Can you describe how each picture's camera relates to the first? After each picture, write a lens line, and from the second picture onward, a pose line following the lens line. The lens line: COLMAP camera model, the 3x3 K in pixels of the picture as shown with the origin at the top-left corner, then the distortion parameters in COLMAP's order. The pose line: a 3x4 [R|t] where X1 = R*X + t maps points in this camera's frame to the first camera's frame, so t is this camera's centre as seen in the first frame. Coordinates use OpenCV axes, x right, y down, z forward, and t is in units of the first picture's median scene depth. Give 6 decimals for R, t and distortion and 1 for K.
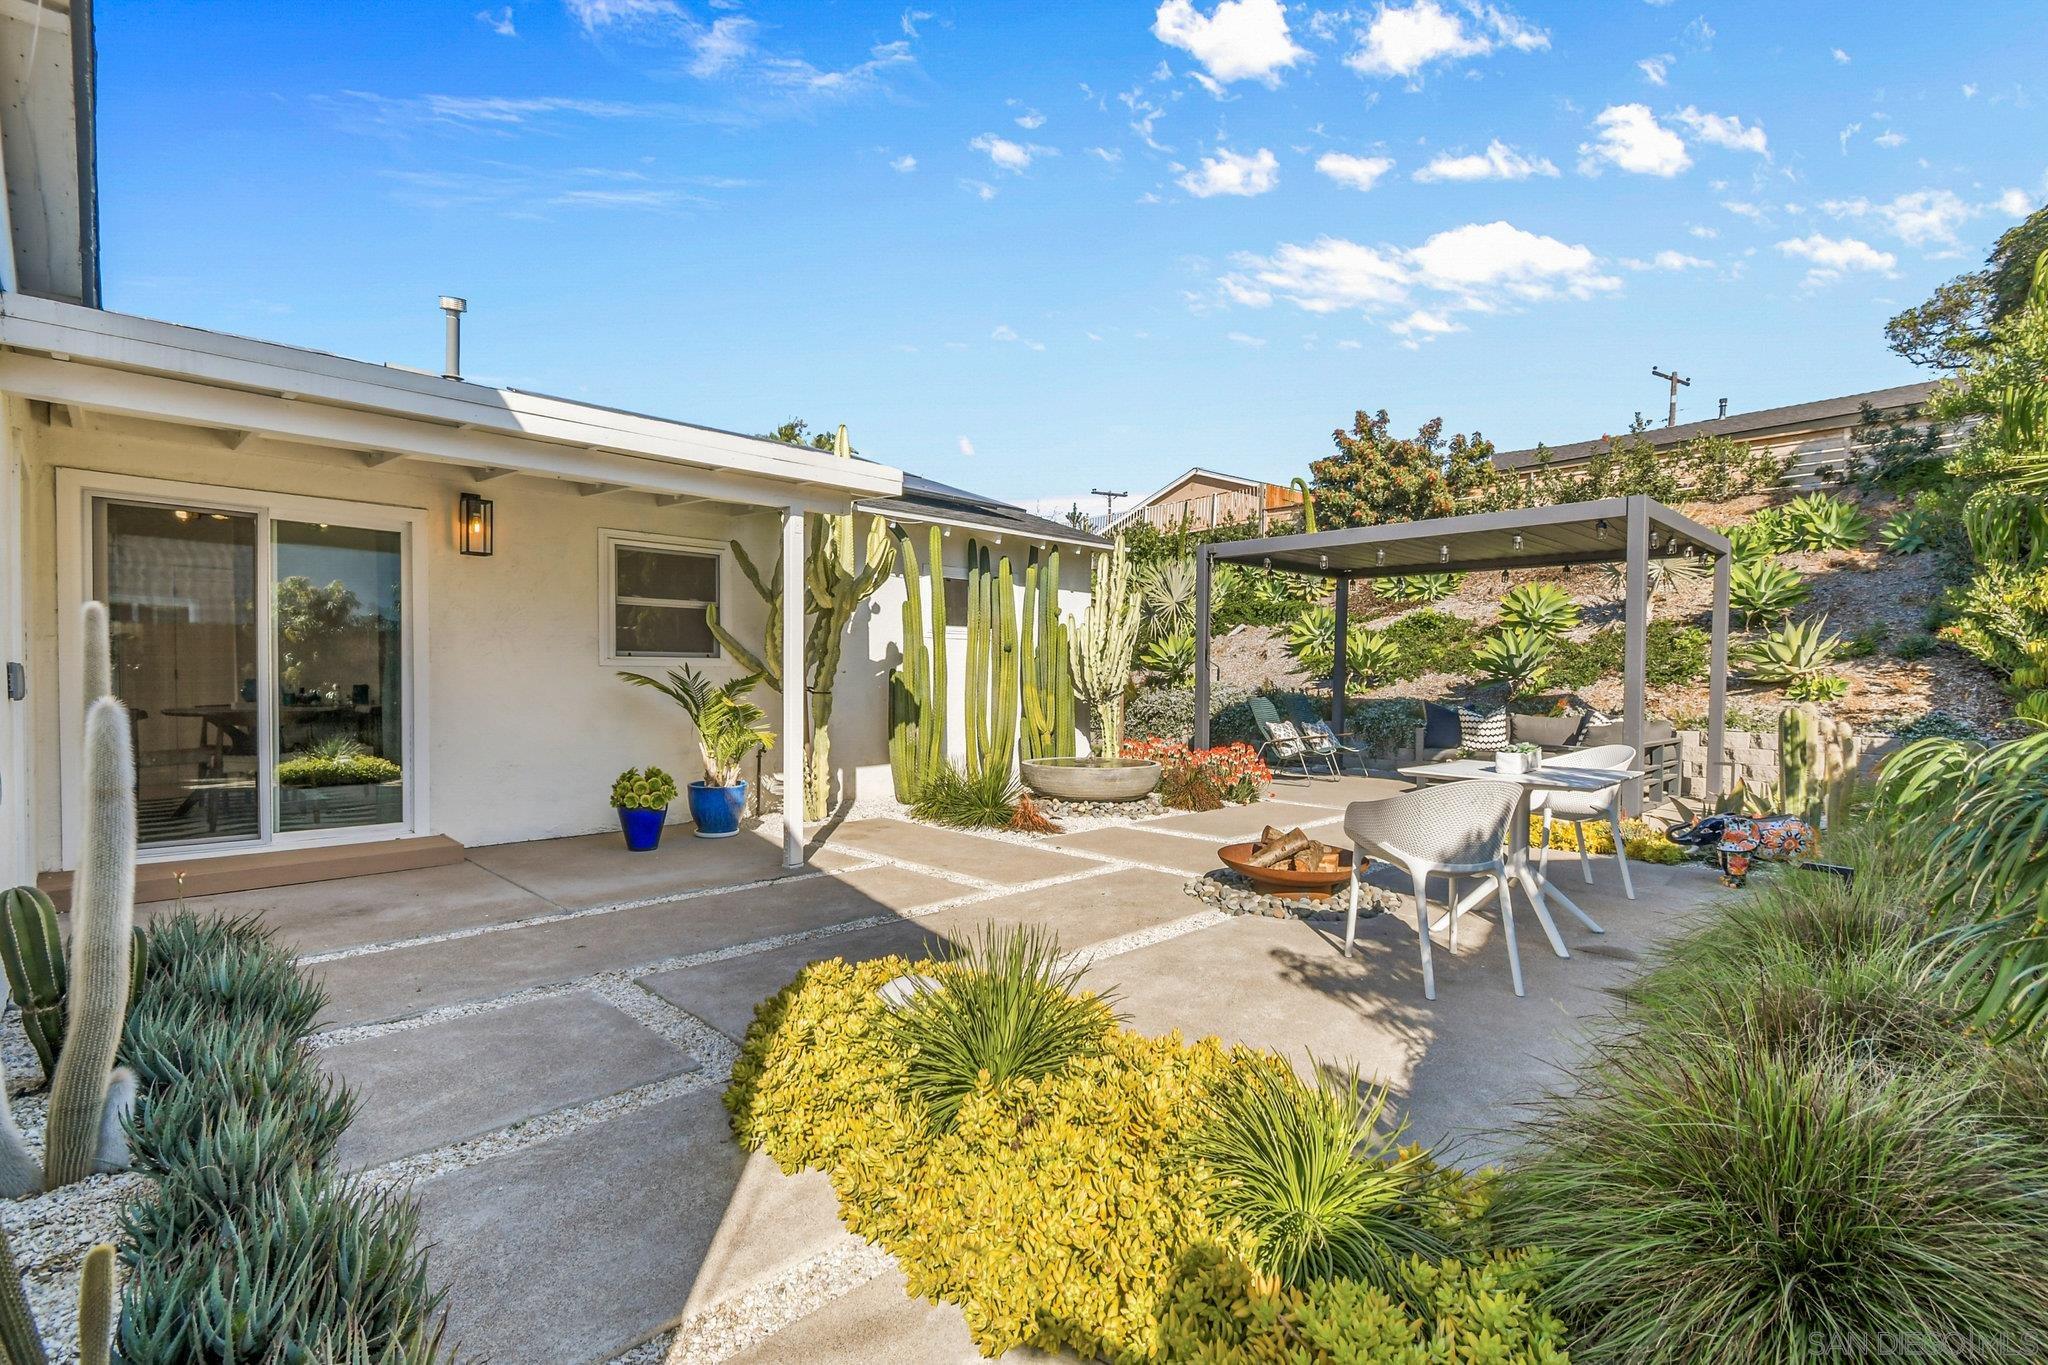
lens RADIAL K [[934.0, 0, 1005.7], [0, 934.0, 685.6], [0, 0, 1]] dist [-0.000219, 0.001032]
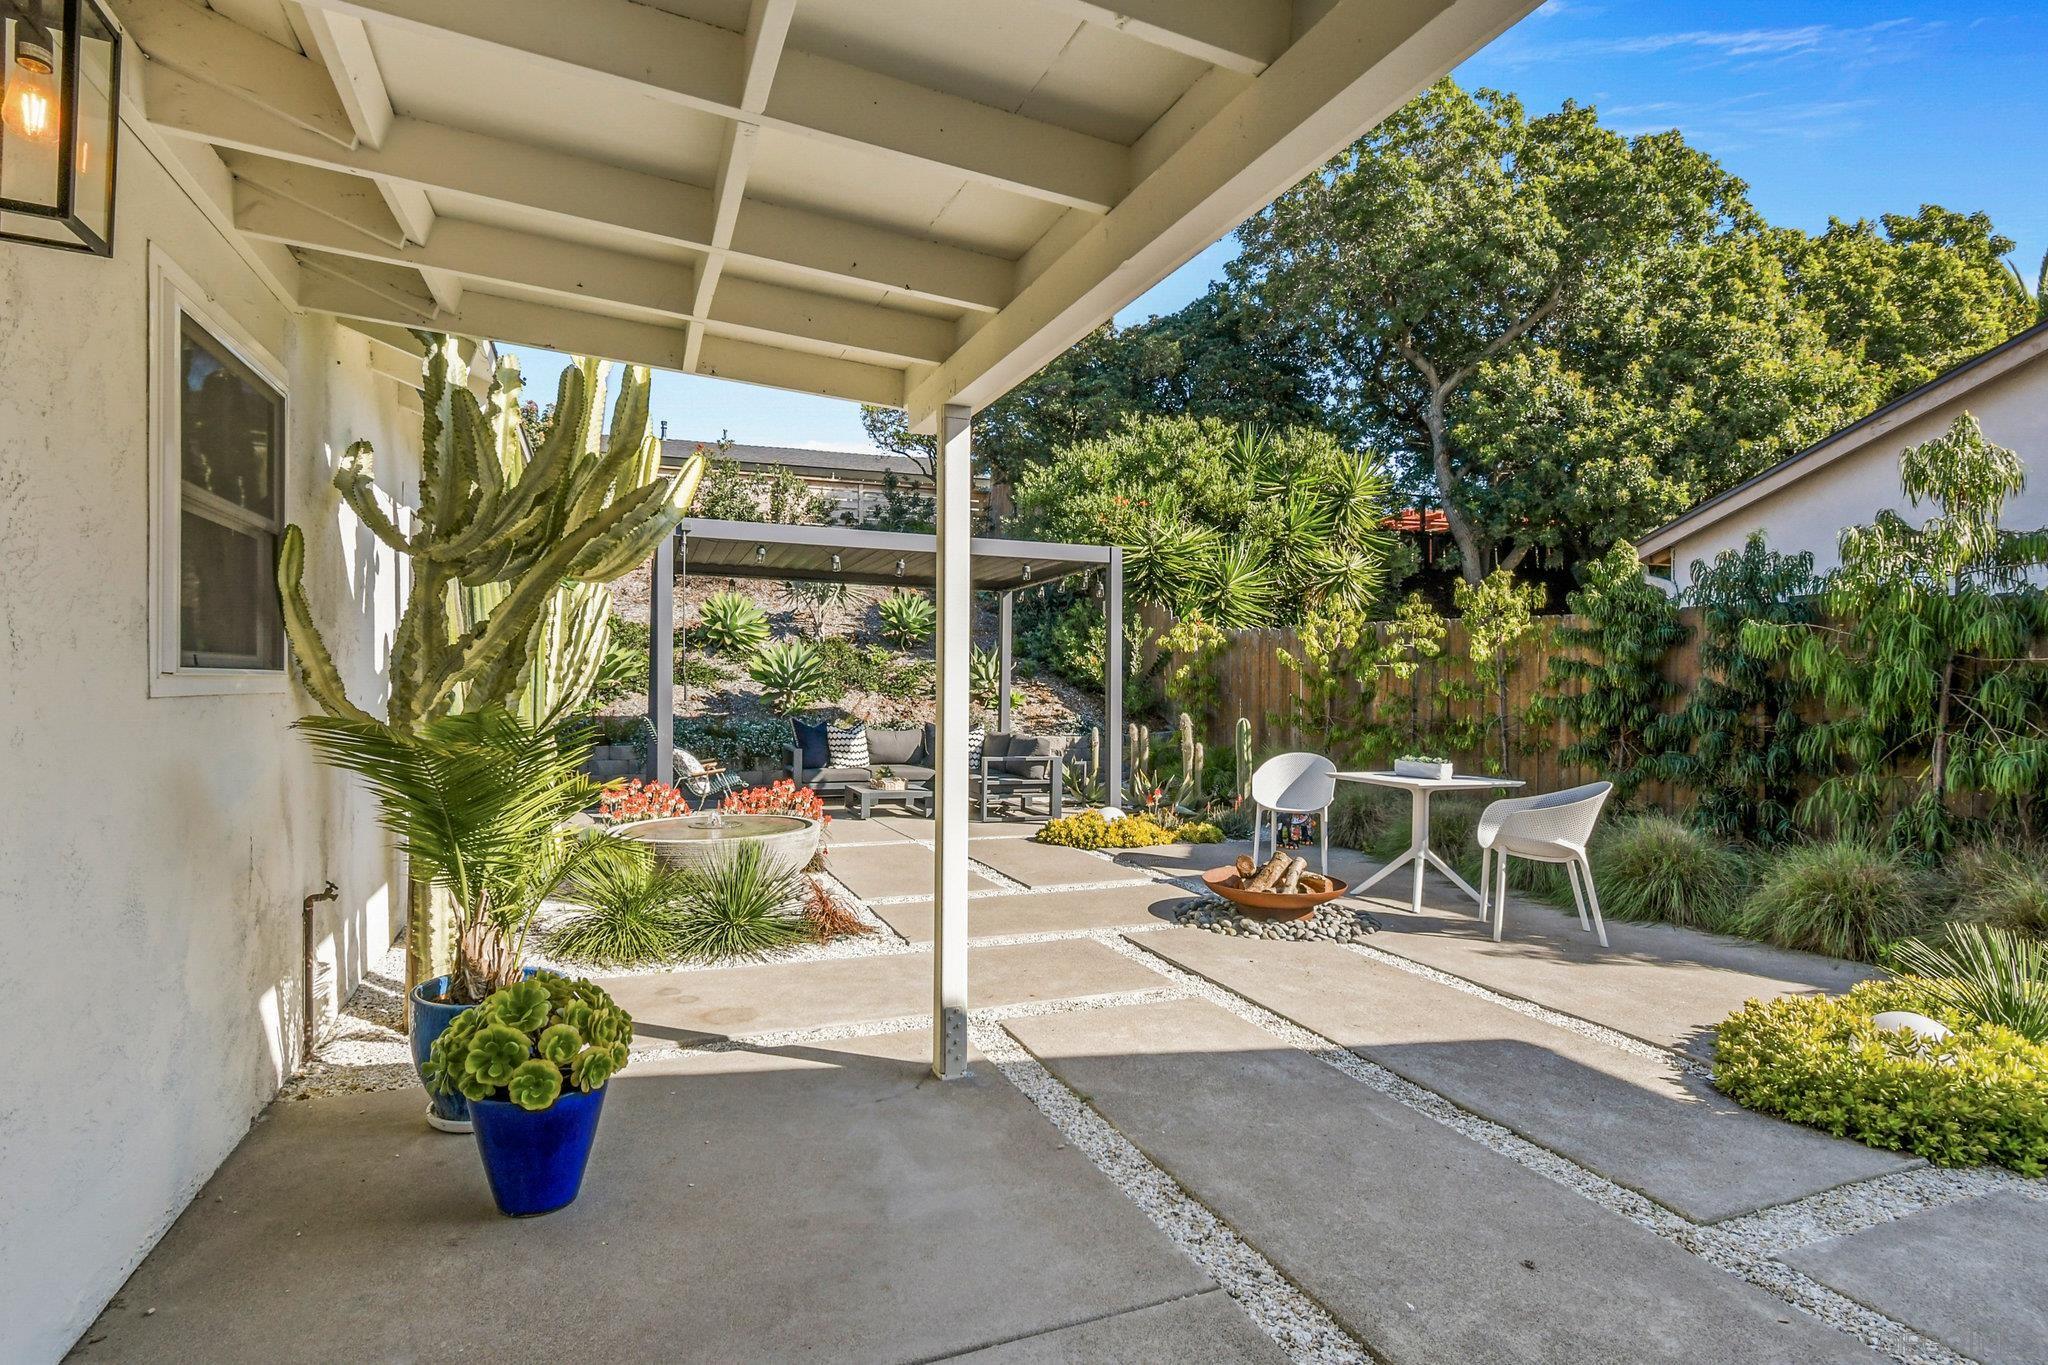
lens RADIAL K [[1042.8, 0, 1025.5], [0, 1042.8, 689.0], [0, 0, 1]] dist [0.006230, 0.000168]
pose [[0.369707, -0.003979, 0.929140, -0.254148], [0.001555, 0.999992, 0.003663, -0.009378], [-0.929147, 0.000090, 0.369710, 0.245171]]
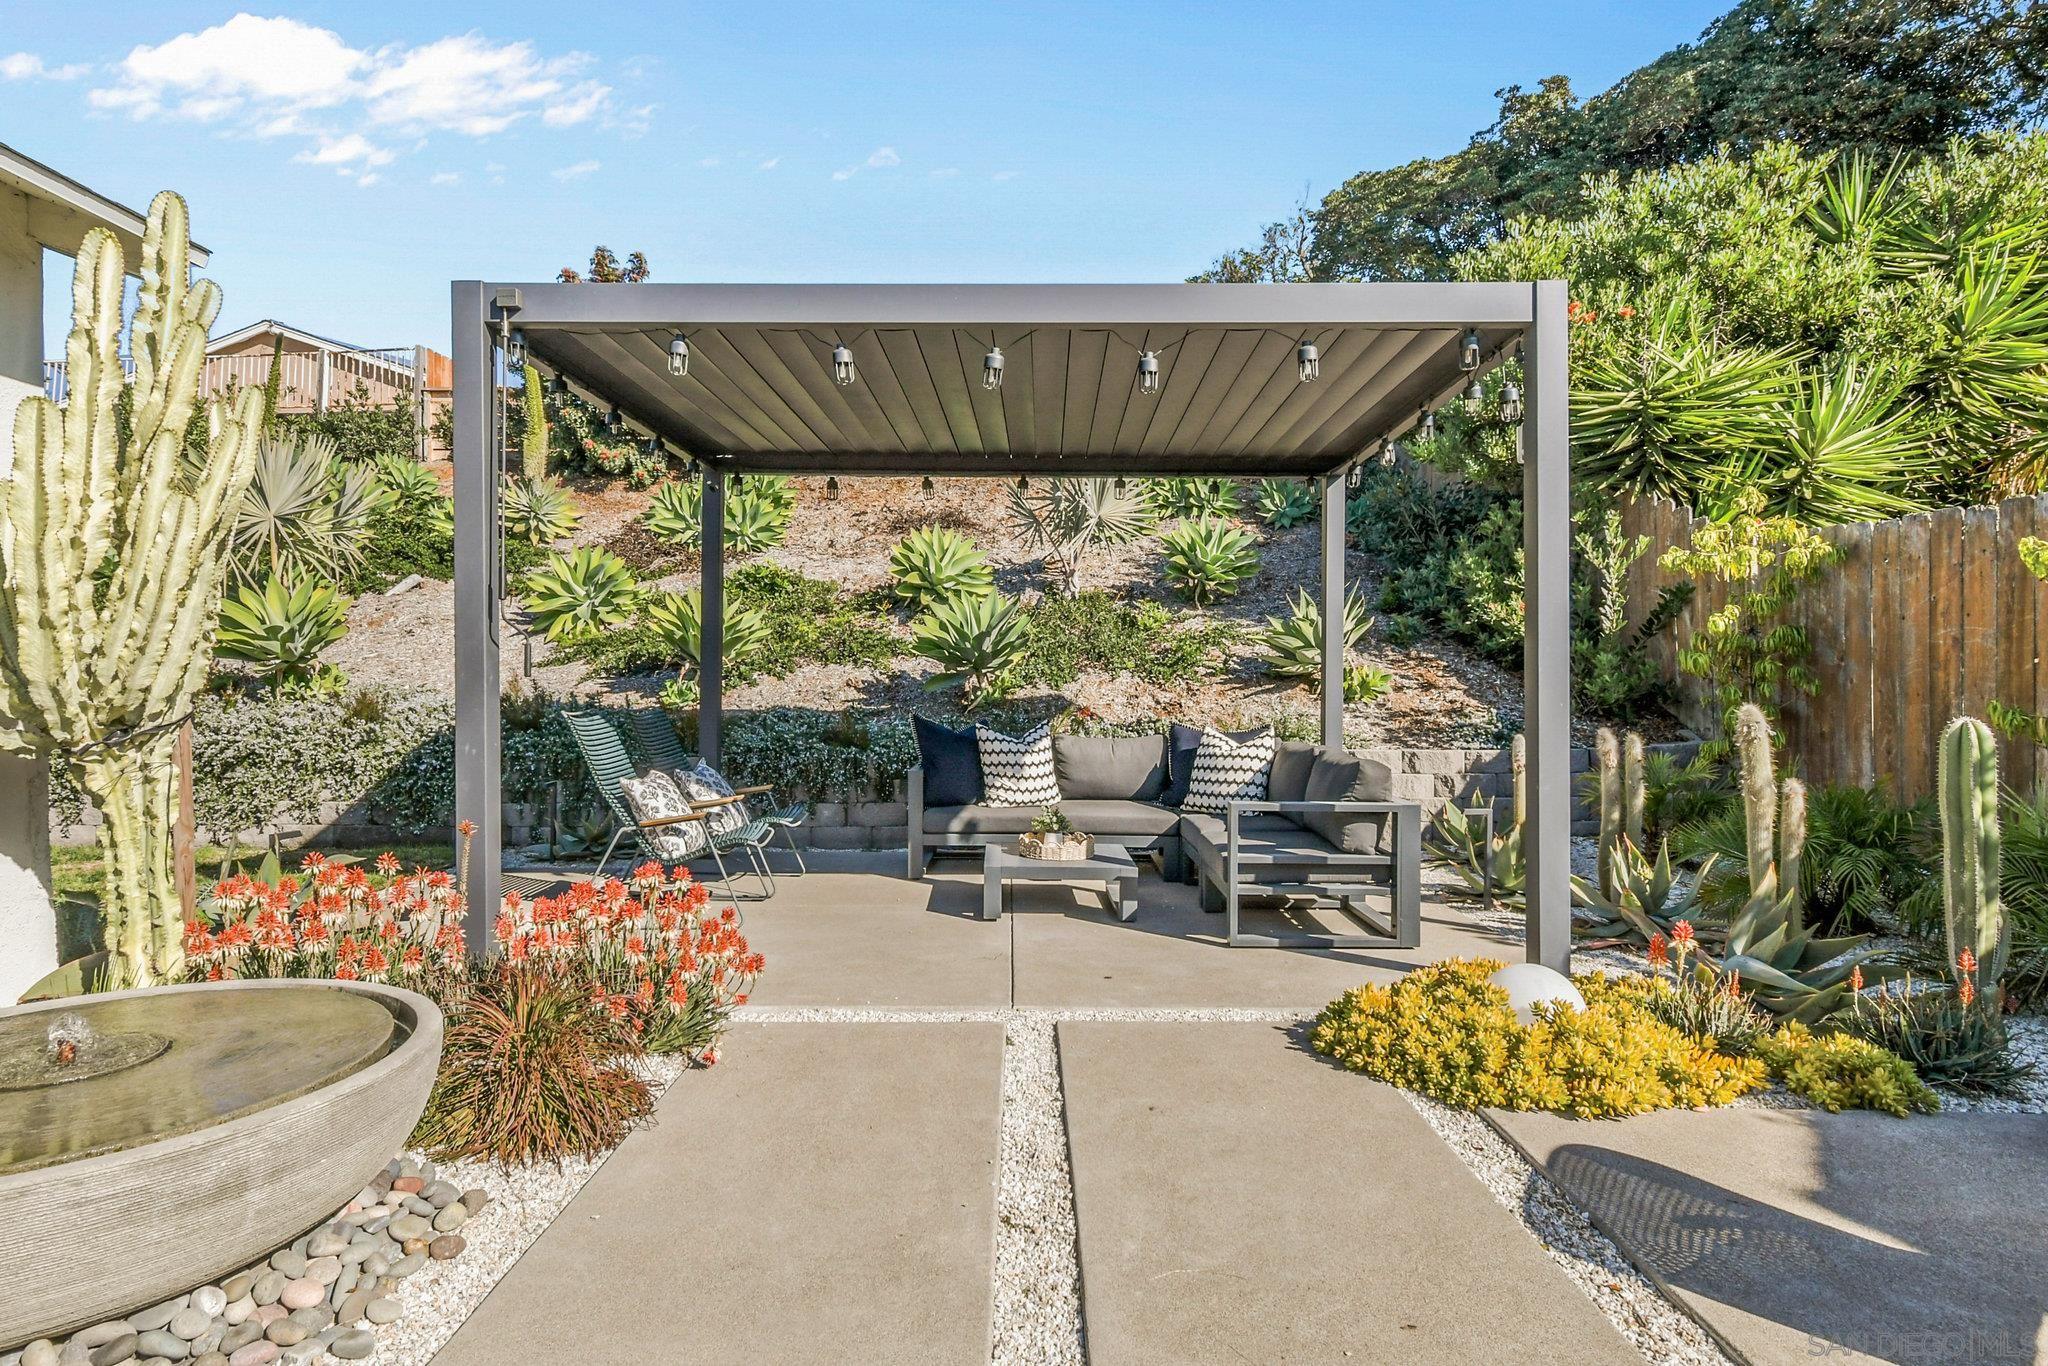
lens RADIAL K [[1118.8, 0, 1017.1], [0, 1118.8, 690.5], [0, 0, 1]] dist [0.012692, -0.001849]
pose [[0.690684, -0.013550, 0.723030, 0.027257], [0.011466, 0.999904, 0.007786, -0.000522], [-0.723066, 0.002913, 0.690773, 0.323242]]
